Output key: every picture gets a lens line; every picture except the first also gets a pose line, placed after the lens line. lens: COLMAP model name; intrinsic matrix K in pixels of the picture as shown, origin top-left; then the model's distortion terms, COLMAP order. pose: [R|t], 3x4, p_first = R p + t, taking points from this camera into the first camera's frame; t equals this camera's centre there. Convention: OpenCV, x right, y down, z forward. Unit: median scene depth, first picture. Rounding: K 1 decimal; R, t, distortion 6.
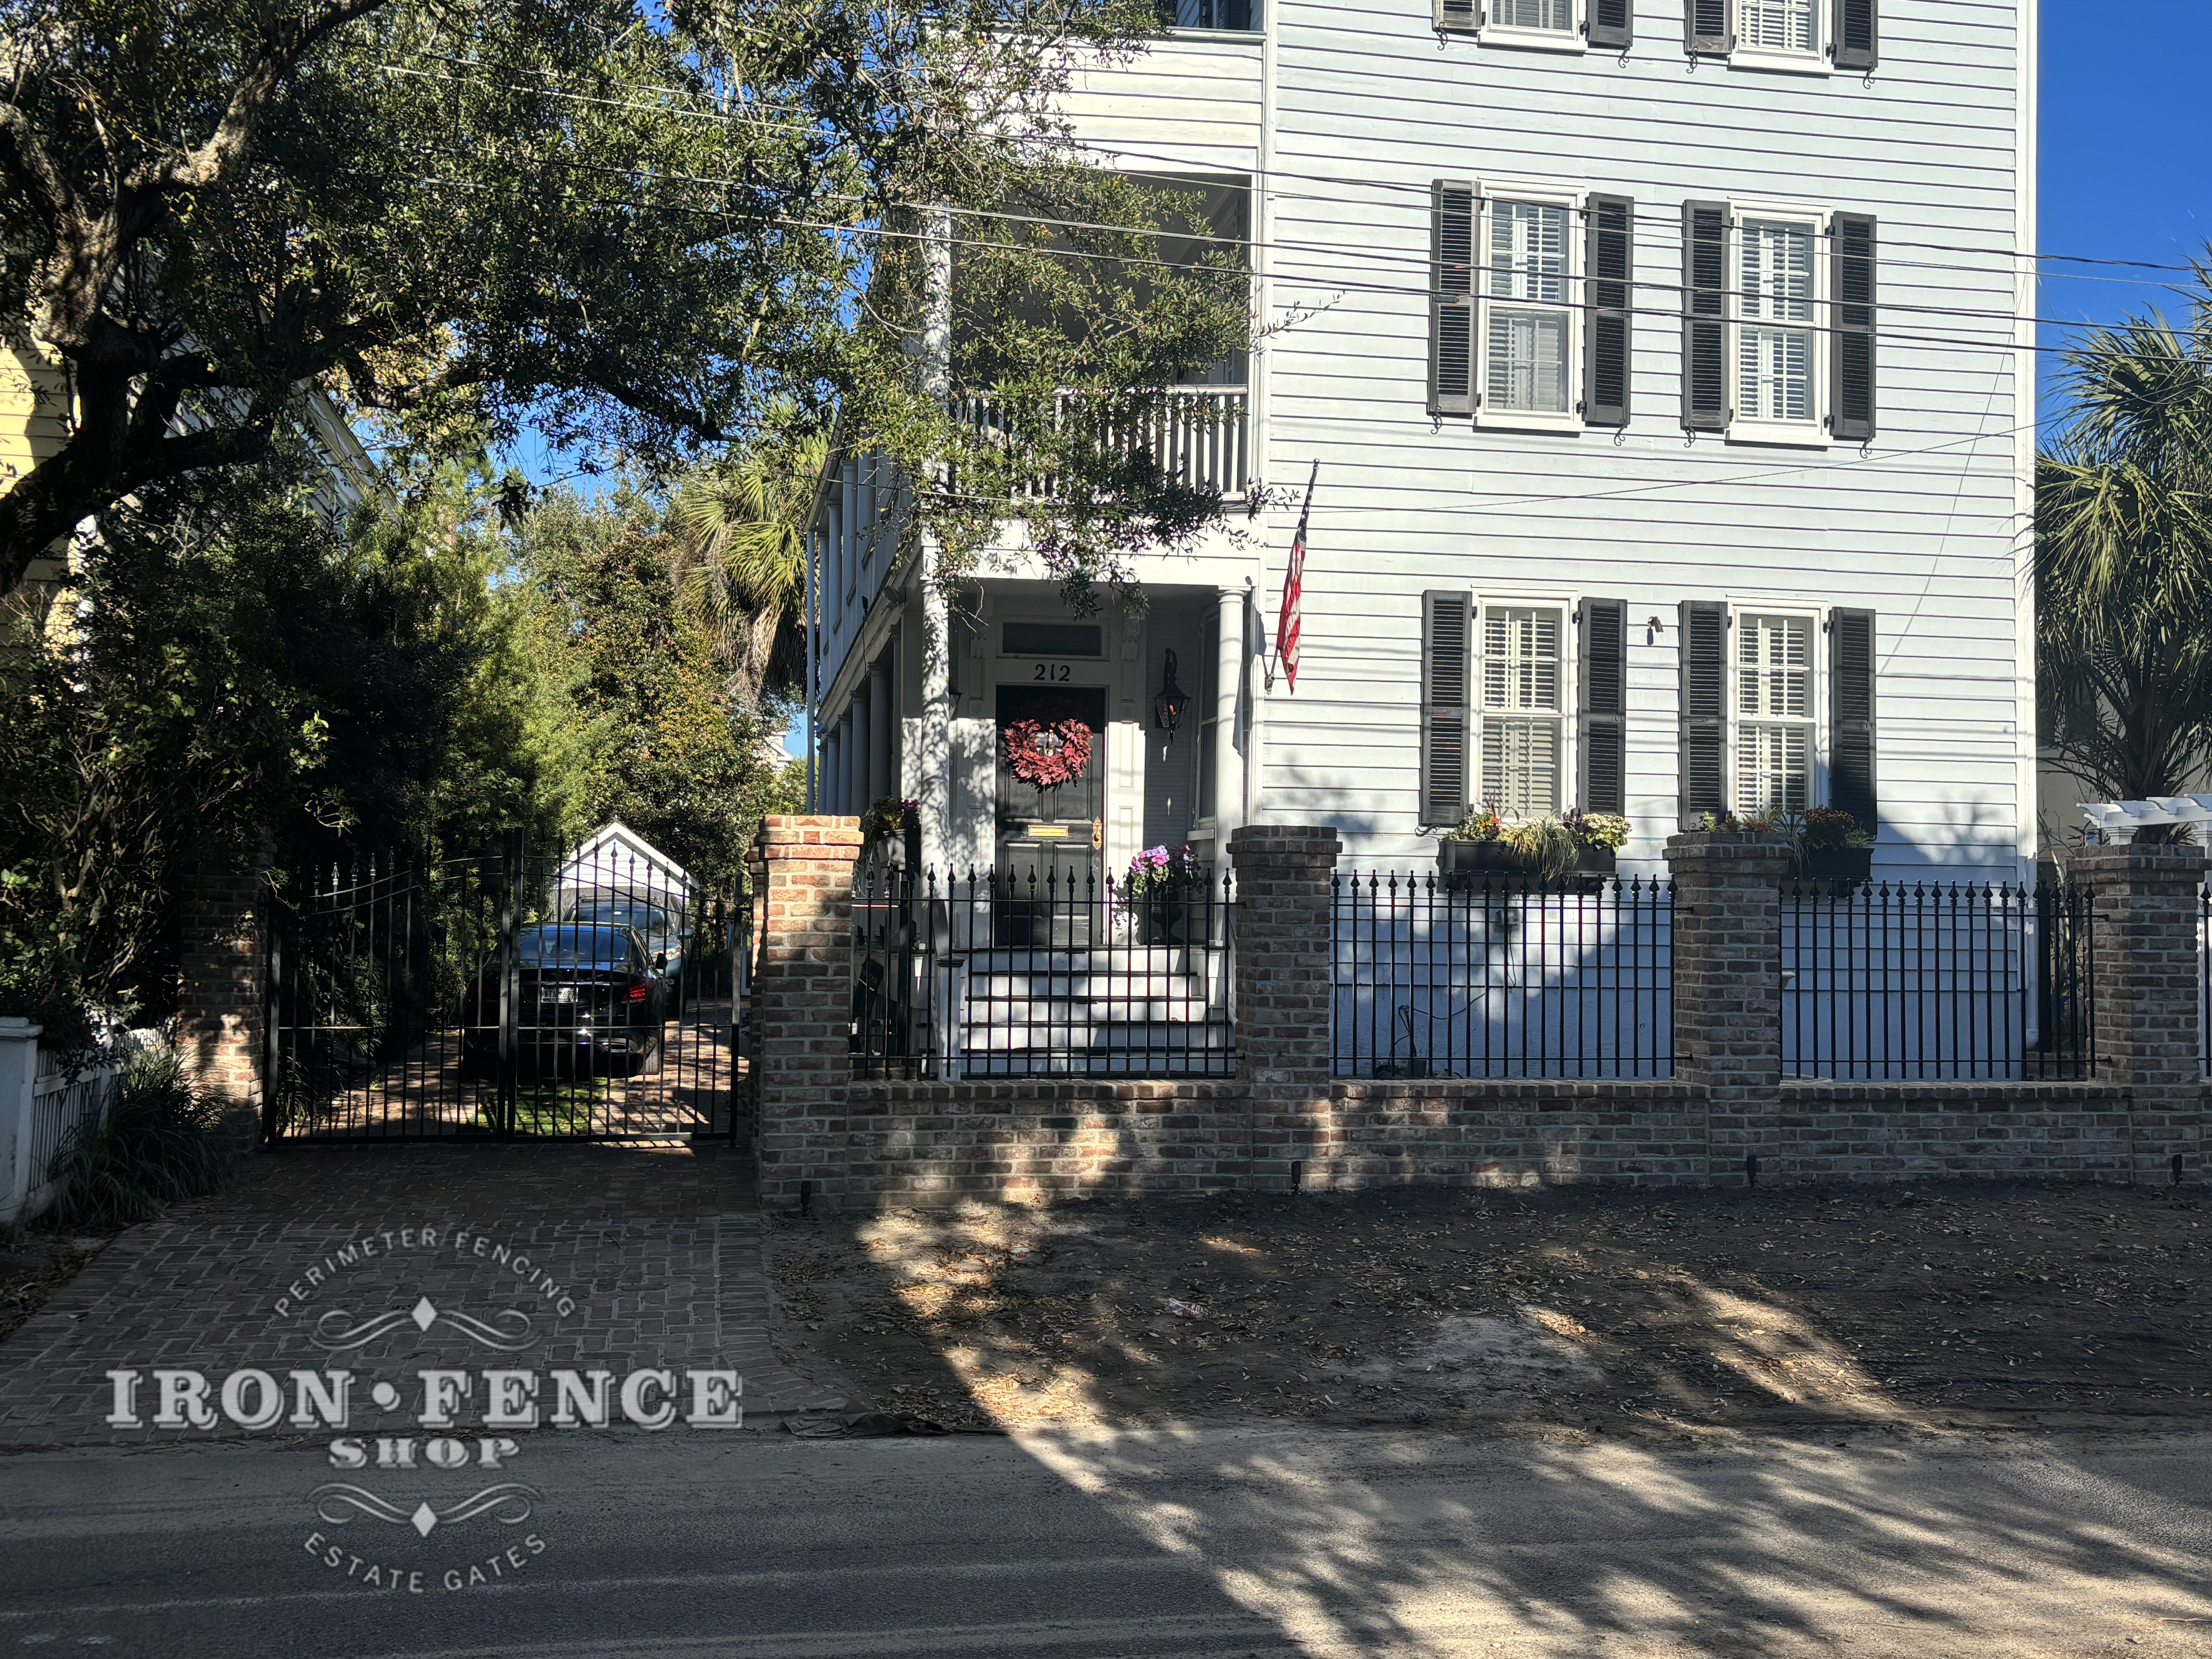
lens RADIAL K [[2244.4, 0, 1093.4], [0, 2244.4, 831.2], [0, 0, 1]] dist [0.244818, -0.851146]
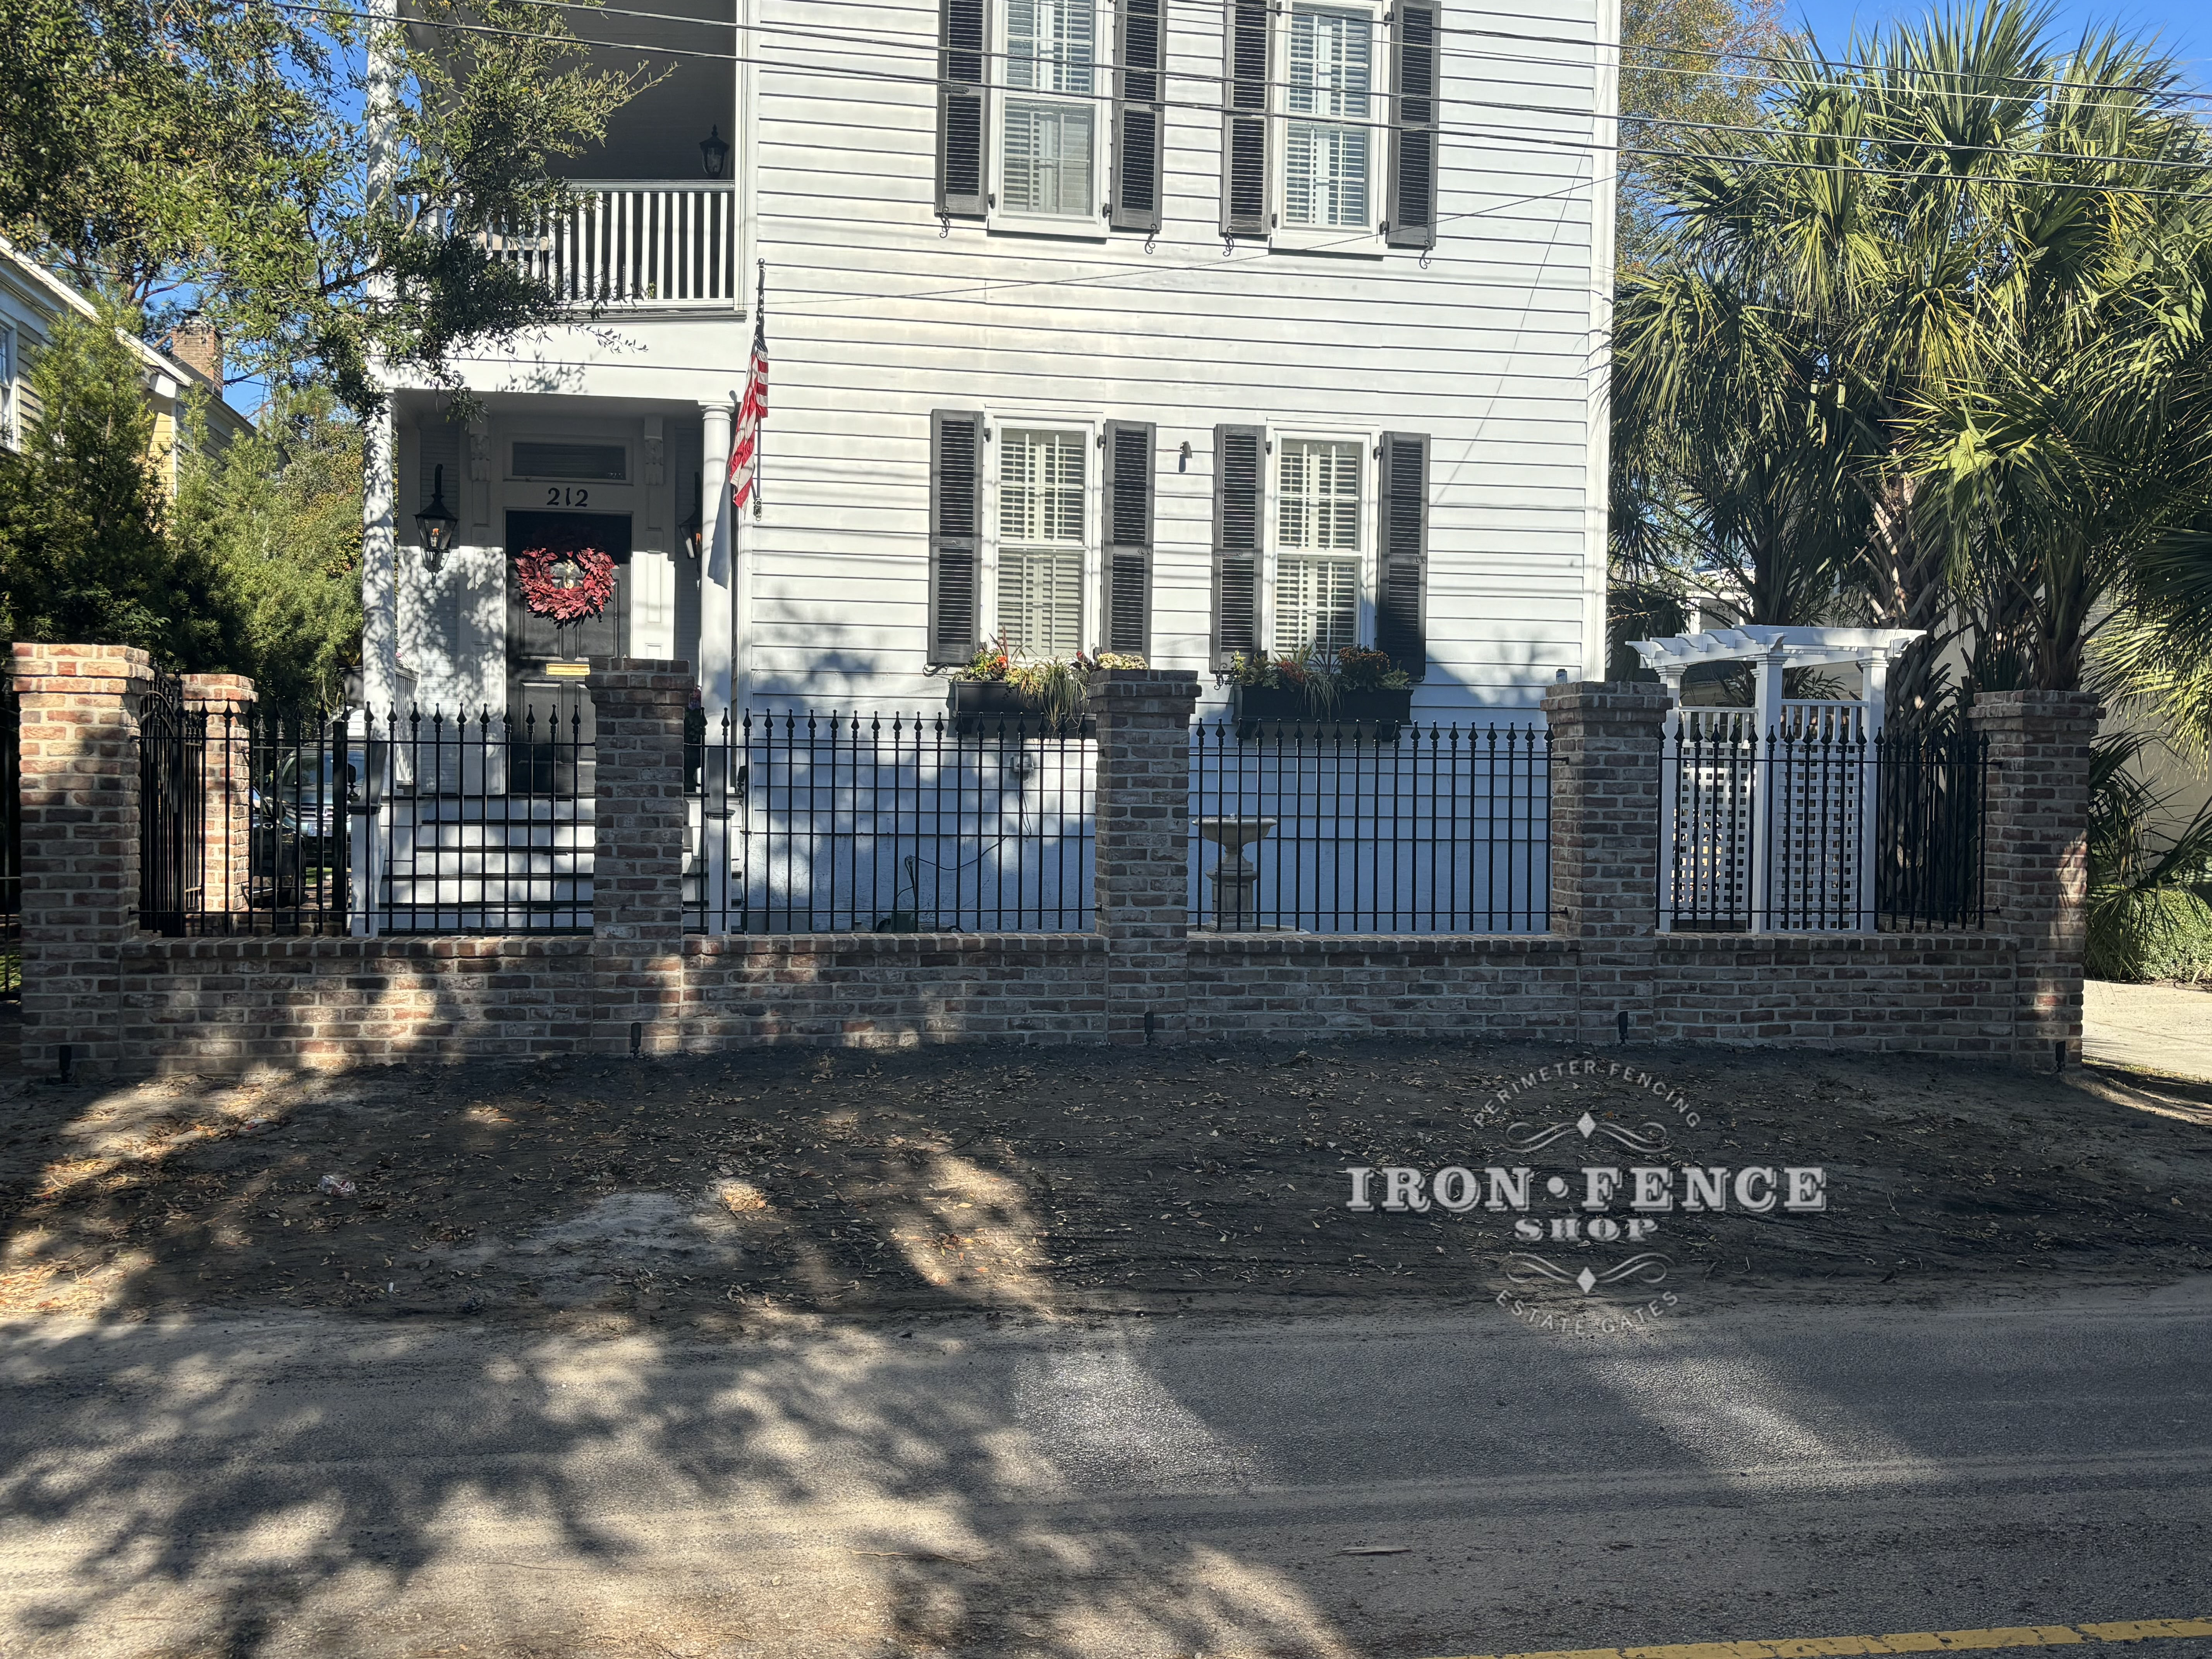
lens RADIAL K [[2244.4, 0, 1093.4], [0, 2244.4, 831.2], [0, 0, 1]] dist [0.244818, -0.851146]
pose [[0.999992, 0.001133, 0.003849, 0.207949], [-0.001379, 0.997903, 0.064706, 0.005928], [-0.003768, -0.064710, 0.997897, 0.060895]]
